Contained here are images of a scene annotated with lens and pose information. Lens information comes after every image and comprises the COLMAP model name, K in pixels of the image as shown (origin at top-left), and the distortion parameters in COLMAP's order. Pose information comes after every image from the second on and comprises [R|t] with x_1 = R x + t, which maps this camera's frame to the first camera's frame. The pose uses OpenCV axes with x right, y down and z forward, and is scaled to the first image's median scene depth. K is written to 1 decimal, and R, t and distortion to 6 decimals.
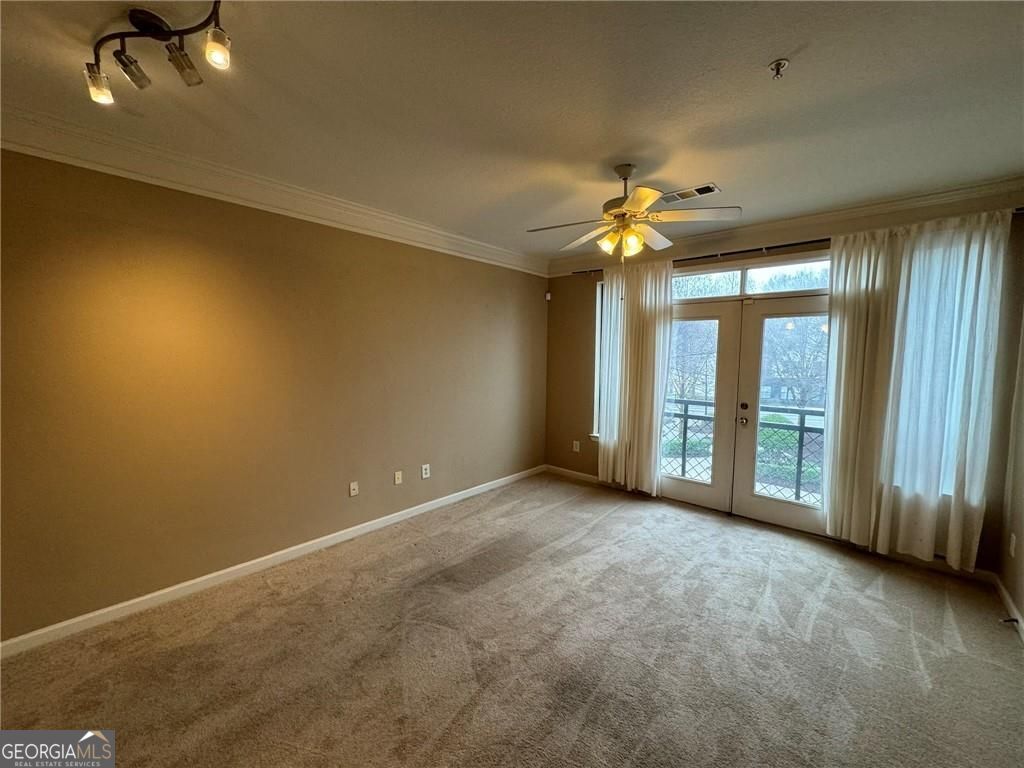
lens RADIAL K [[407.6, 0, 511.3], [0, 407.6, 382.7], [0, 0, 1]] dist [-0.003321, 0.000462]
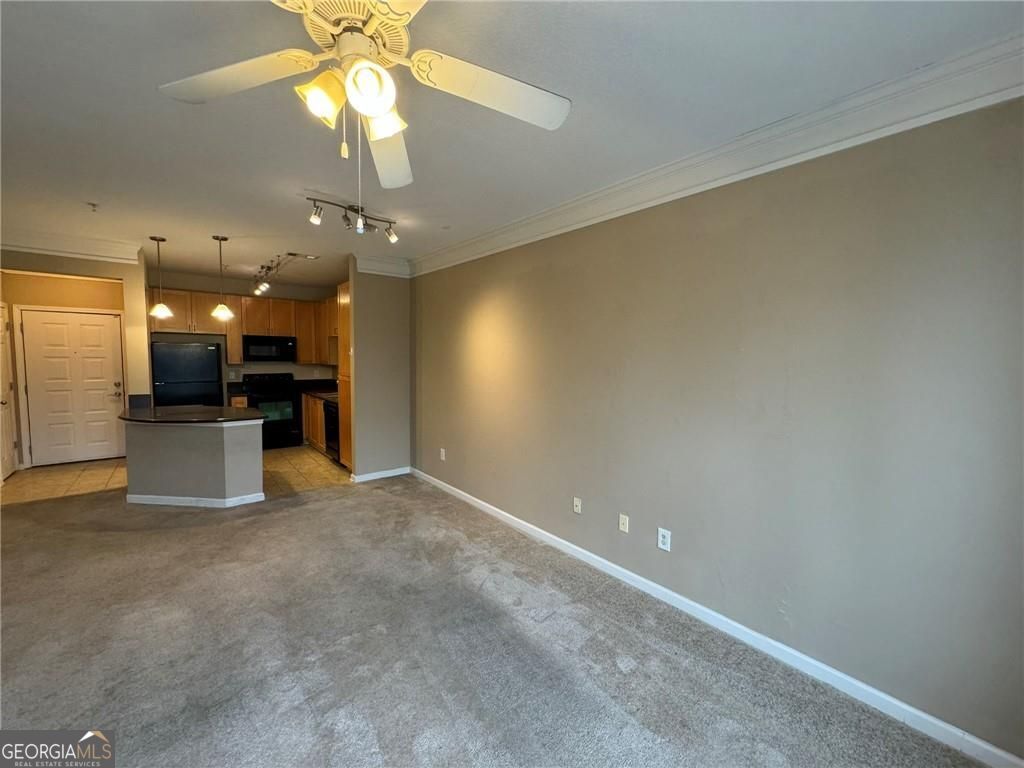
lens RADIAL K [[407.6, 0, 512.5], [0, 407.6, 383.7], [0, 0, 1]] dist [-0.003321, 0.000462]
pose [[-0.144101, 0.063116, -0.987548, 0.551420], [-0.083633, 0.993617, 0.075708, -0.074589], [0.986022, 0.093501, -0.137903, 0.987982]]
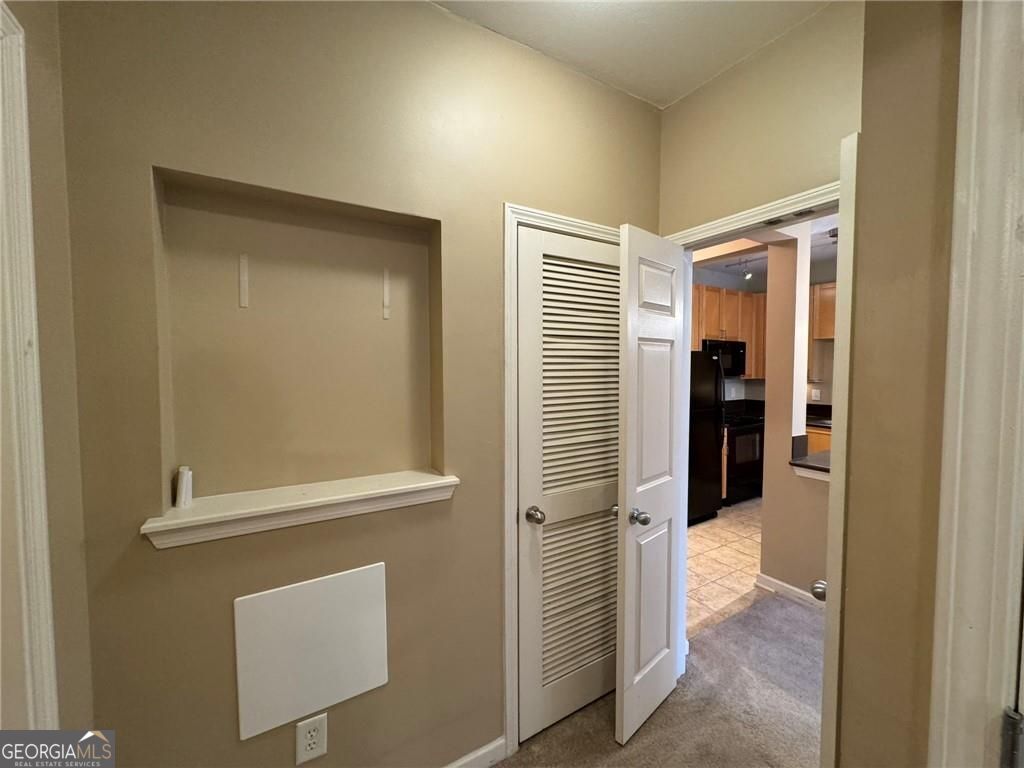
lens RADIAL K [[407.6, 0, 513.6], [0, 407.6, 384.9], [0, 0, 1]] dist [-0.003321, 0.000462]
pose [[-0.301284, 0.038957, -0.952738, 0.313984], [-0.063419, 0.996134, 0.060787, 0.058951], [0.951423, 0.078736, -0.297649, -0.766490]]
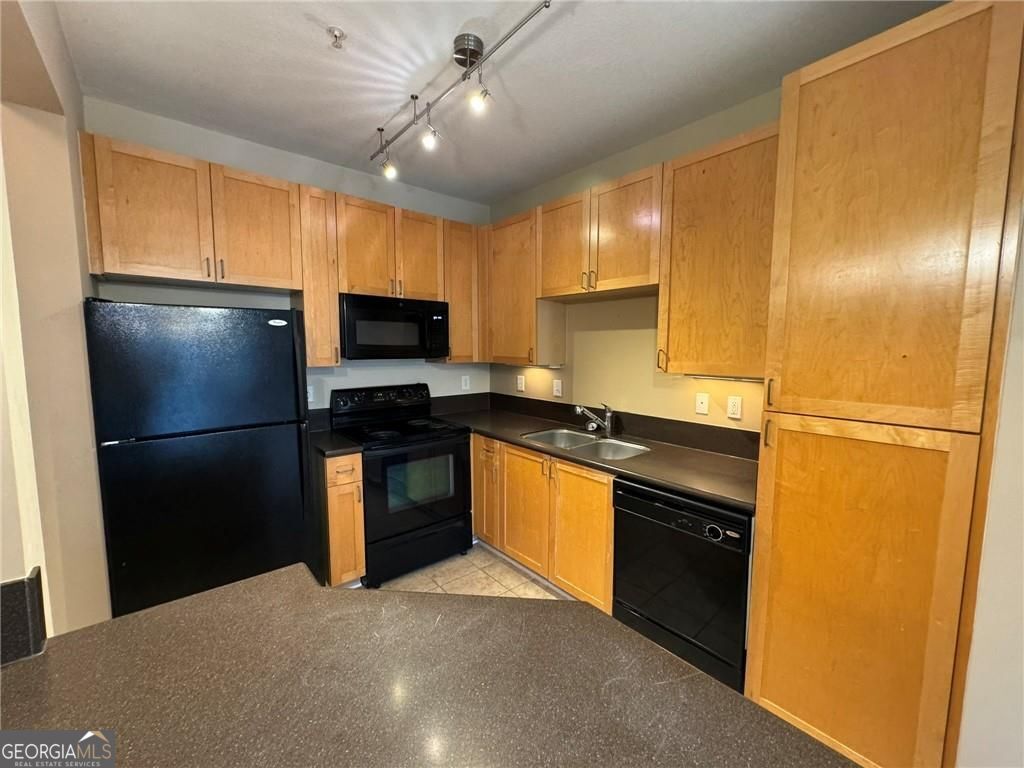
lens RADIAL K [[407.6, 0, 512.2], [0, 407.6, 383.5], [0, 0, 1]] dist [-0.003321, 0.000462]
pose [[-0.132102, 0.088018, -0.987321, -0.471731], [-0.074905, 0.992315, 0.098486, 0.018829], [0.988402, 0.086966, -0.124494, -0.145619]]
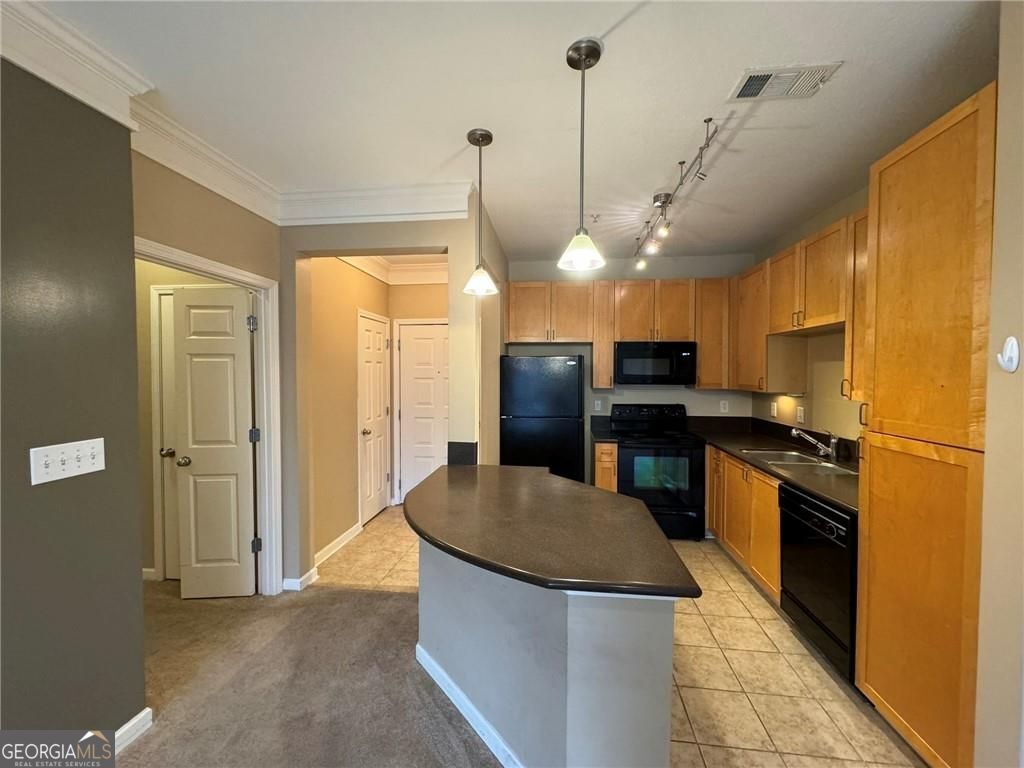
lens RADIAL K [[407.6, 0, 511.3], [0, 407.6, 383.8], [0, 0, 1]] dist [-0.003321, 0.000462]
pose [[-0.818864, 0.010165, -0.573898, -0.252322], [-0.045906, 0.995481, 0.083132, -0.013287], [0.572149, 0.094420, -0.814696, 0.247525]]
